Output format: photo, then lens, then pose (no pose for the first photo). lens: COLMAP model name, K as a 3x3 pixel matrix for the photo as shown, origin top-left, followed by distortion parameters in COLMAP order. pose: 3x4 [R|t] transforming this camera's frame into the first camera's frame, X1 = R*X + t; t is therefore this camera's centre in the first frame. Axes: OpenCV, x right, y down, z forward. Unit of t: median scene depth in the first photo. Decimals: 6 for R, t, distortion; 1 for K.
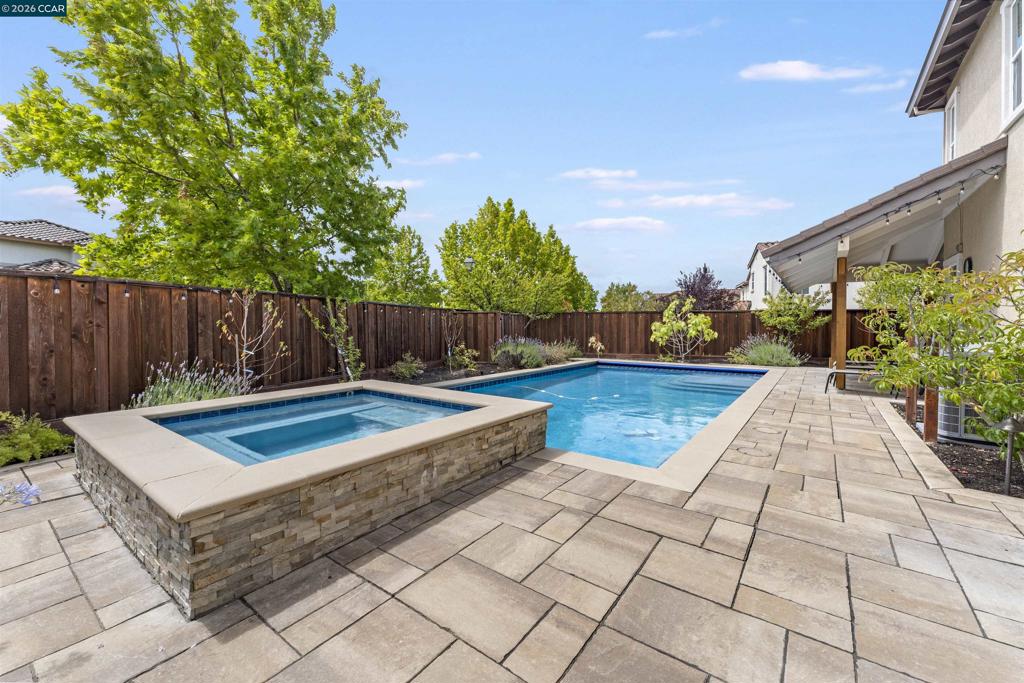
lens RADIAL K [[423.4, 0, 506.4], [0, 423.4, 338.0], [0, 0, 1]] dist [0.001367, -0.000037]
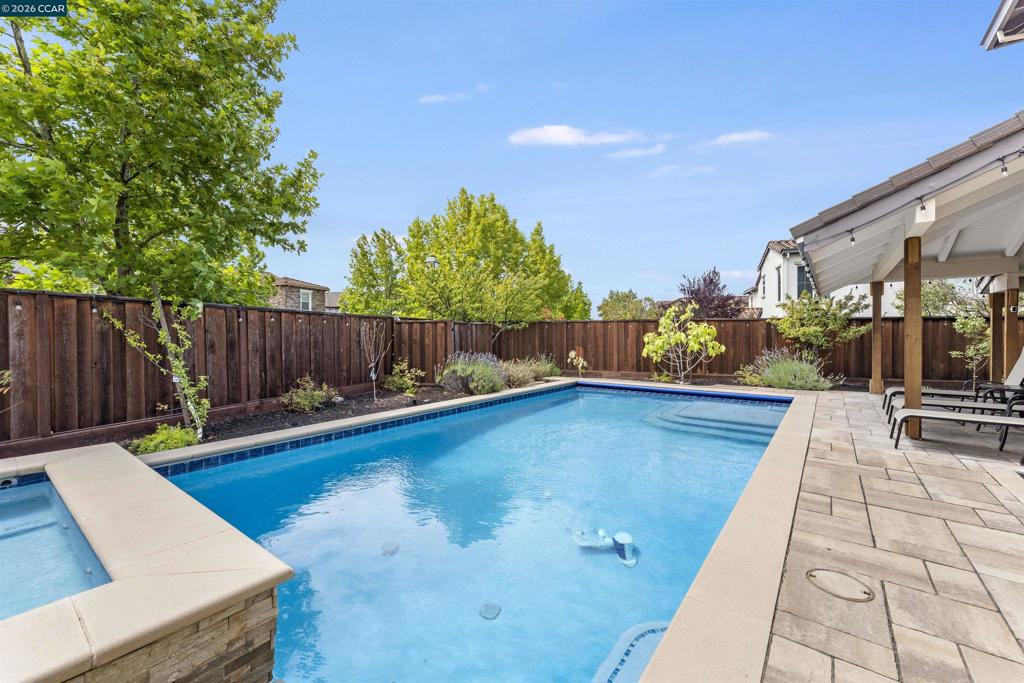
lens RADIAL K [[431.1, 0, 512.0], [0, 431.1, 341.5], [0, 0, 1]] dist [0.000636, 0.000269]
pose [[0.999979, -0.002018, 0.006086, 0.087697], [0.002098, 0.999910, -0.013281, -0.011232], [-0.006059, 0.013293, 0.999893, 0.179195]]
